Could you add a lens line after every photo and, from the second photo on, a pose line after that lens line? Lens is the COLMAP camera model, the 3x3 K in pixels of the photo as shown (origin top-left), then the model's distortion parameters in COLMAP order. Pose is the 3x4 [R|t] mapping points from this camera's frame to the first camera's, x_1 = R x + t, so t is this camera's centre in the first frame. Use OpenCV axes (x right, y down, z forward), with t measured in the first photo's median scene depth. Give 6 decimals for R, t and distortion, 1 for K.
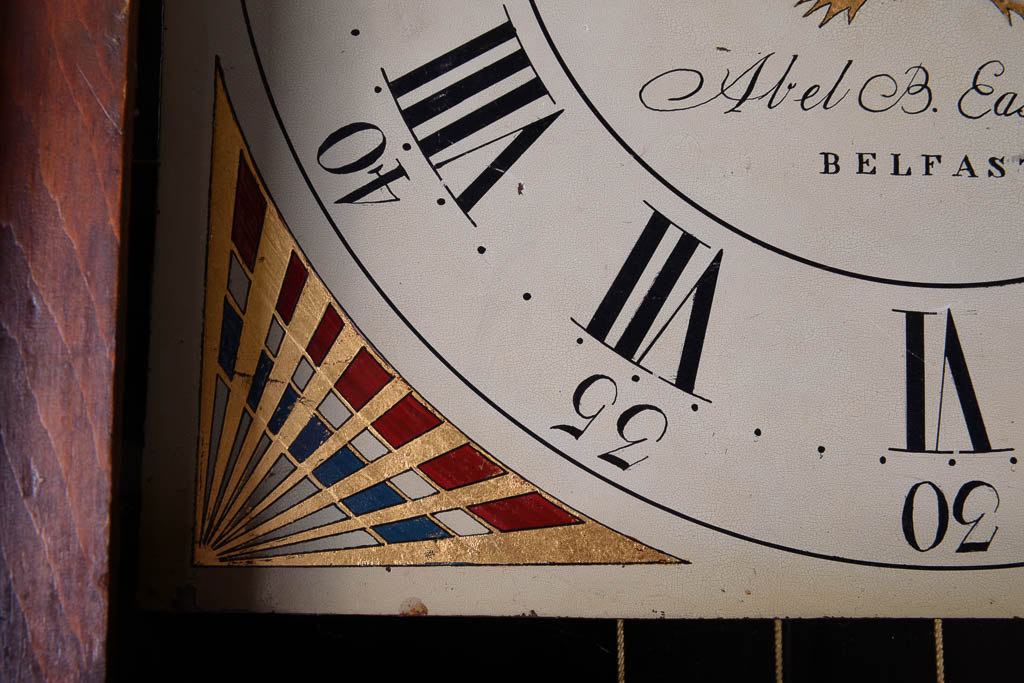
lens RADIAL K [[1437.4, 0, 512.0], [0, 1437.4, 341.5], [0, 0, 1]] dist [-0.073778, 0.100820]
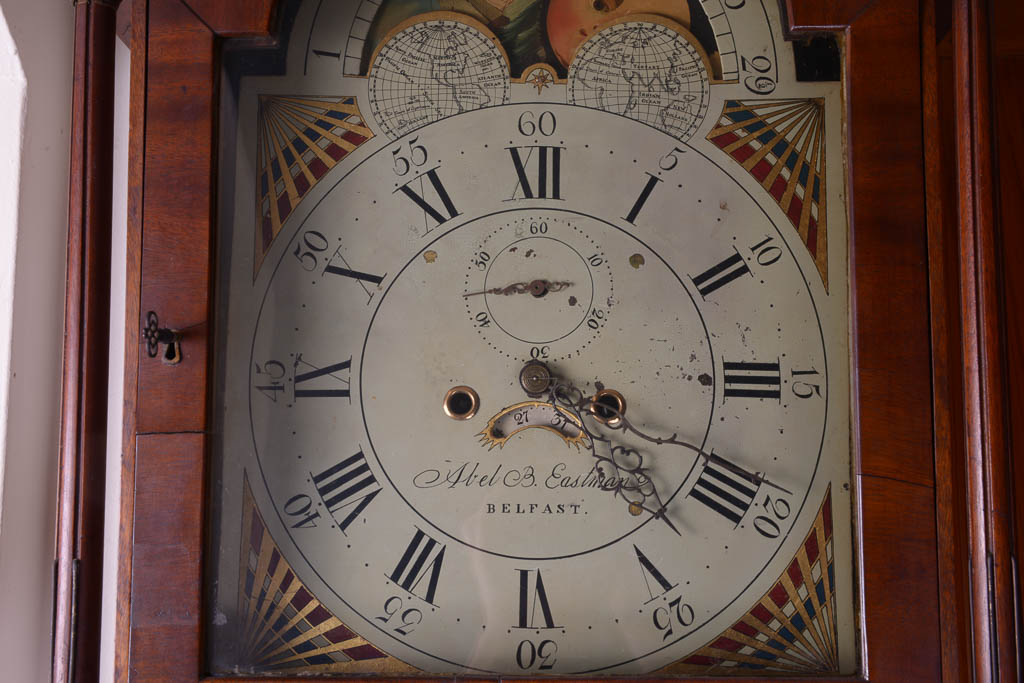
lens RADIAL K [[1381.5, 0, 511.4], [0, 1381.5, 353.1], [0, 0, 1]] dist [0.036135, 0.036484]
pose [[0.997300, -0.010867, -0.072629, 0.440074], [0.009051, 0.999639, -0.025296, -0.336578], [0.072878, 0.024571, 0.997038, -1.394683]]
